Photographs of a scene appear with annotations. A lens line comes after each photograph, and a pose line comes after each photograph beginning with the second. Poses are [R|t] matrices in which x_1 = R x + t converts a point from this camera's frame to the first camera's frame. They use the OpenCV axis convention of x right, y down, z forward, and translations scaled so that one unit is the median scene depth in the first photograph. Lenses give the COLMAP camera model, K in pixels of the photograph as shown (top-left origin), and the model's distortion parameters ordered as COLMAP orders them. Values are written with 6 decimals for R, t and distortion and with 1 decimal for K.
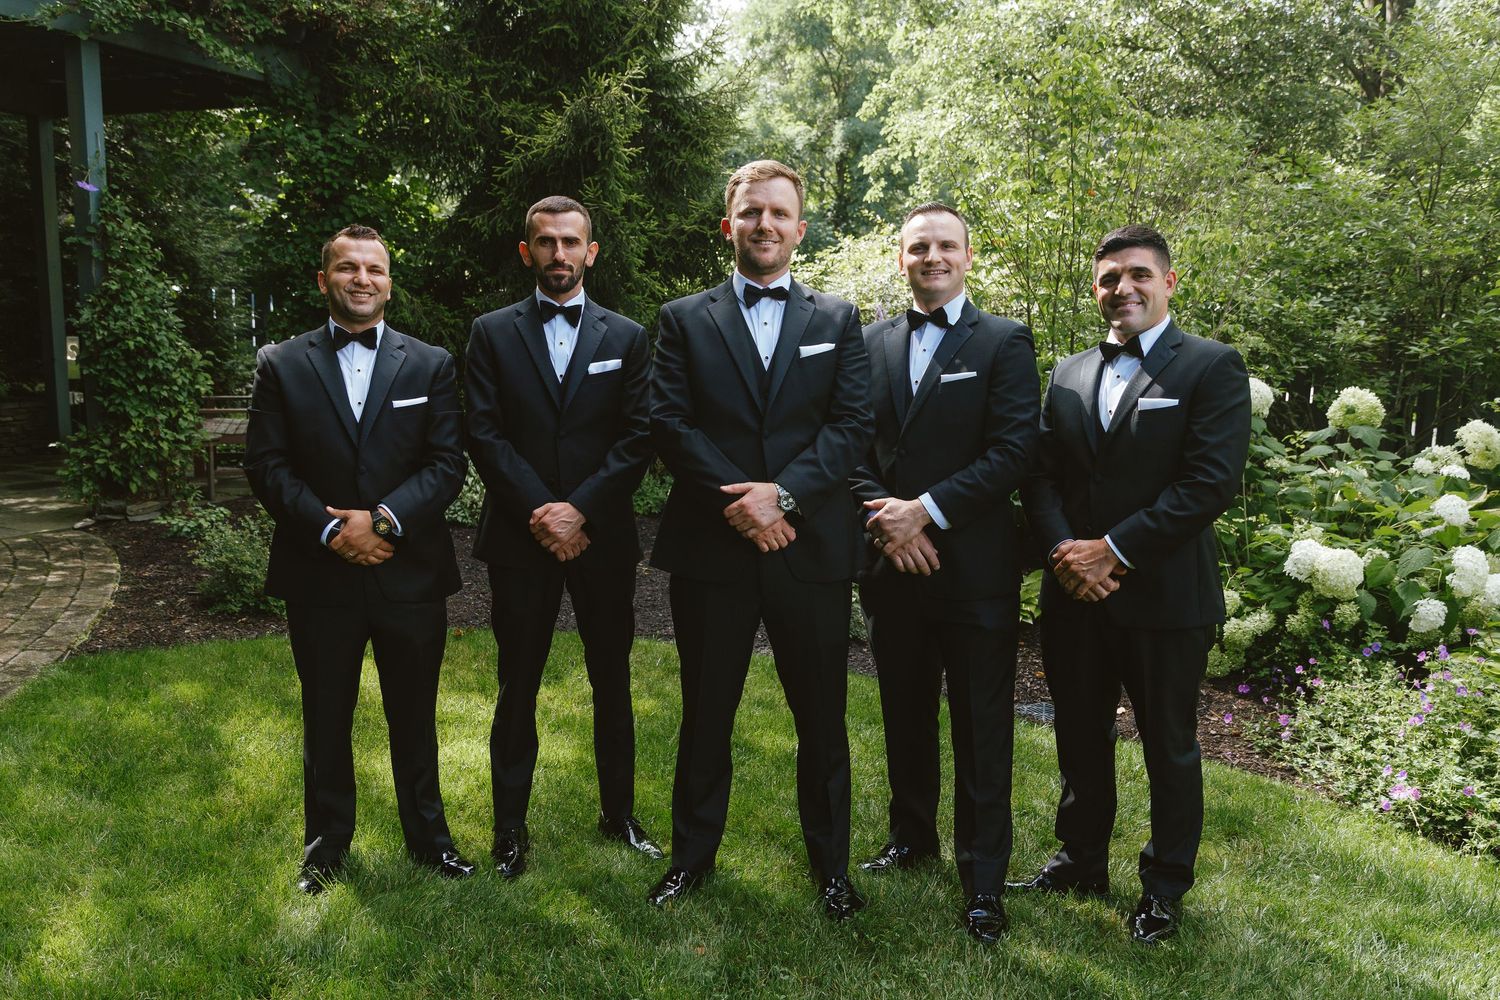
lens RADIAL K [[1306.5, 0, 750.7], [0, 1306.5, 500.2], [0, 0, 1]] dist [0.011902, 0.004866]
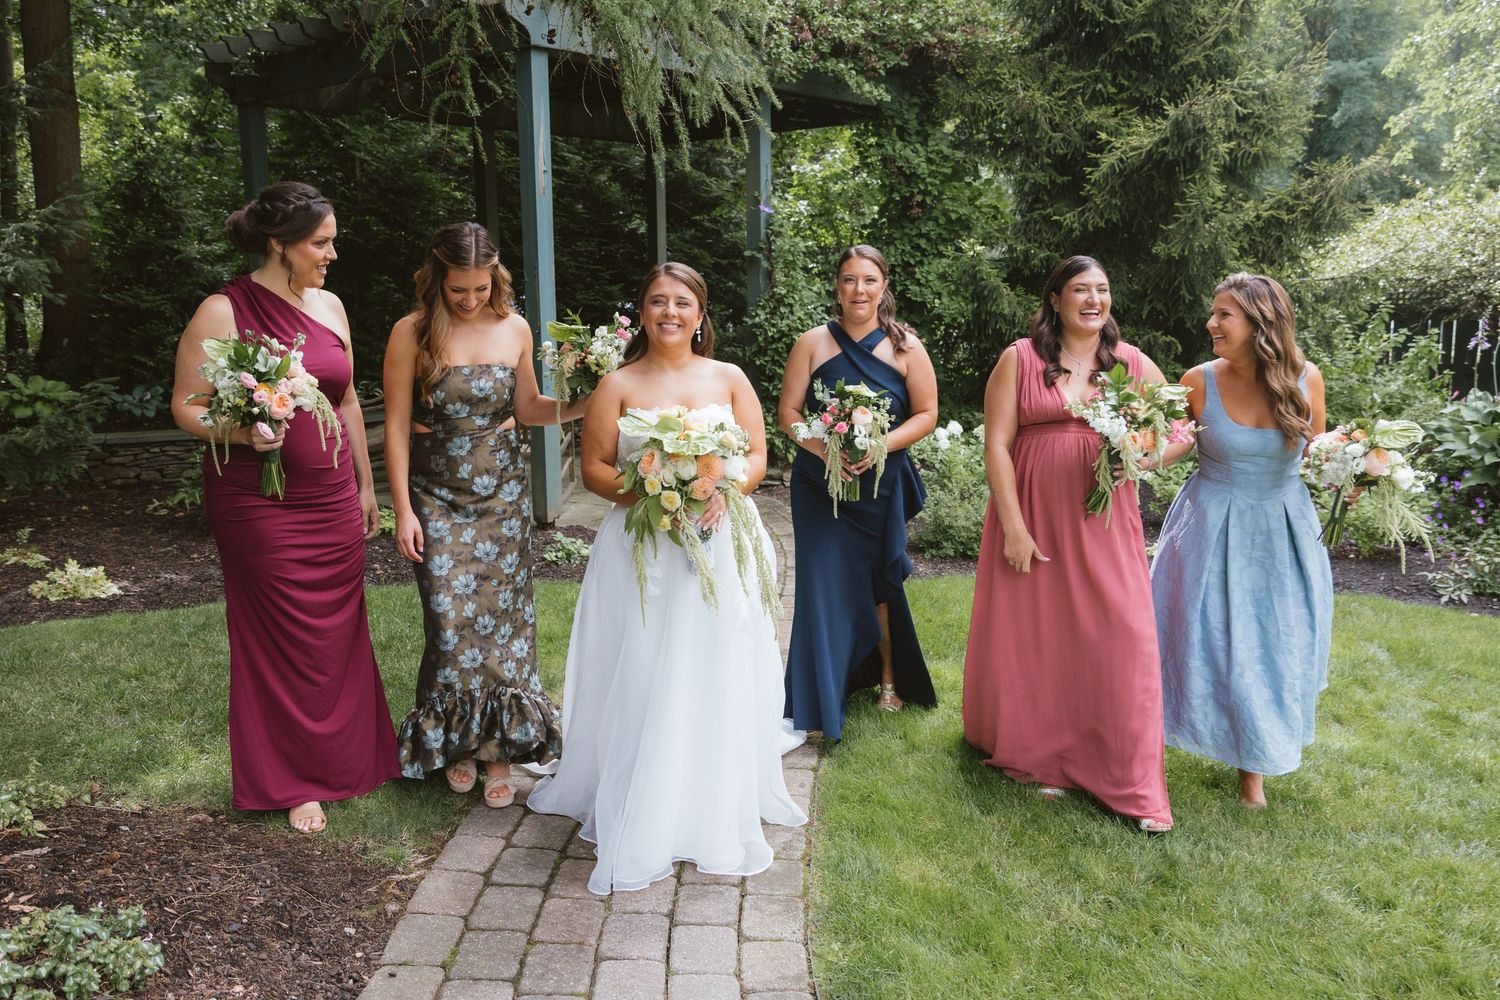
lens RADIAL K [[1366.1, 0, 749.2], [0, 1366.1, 496.8], [0, 0, 1]] dist [0.013352, 0.000000]
pose [[0.955135, 0.011902, -0.295933, -0.122541], [-0.008303, 0.999876, 0.013418, 0.008608], [0.296056, -0.010359, 0.955115, -0.188542]]
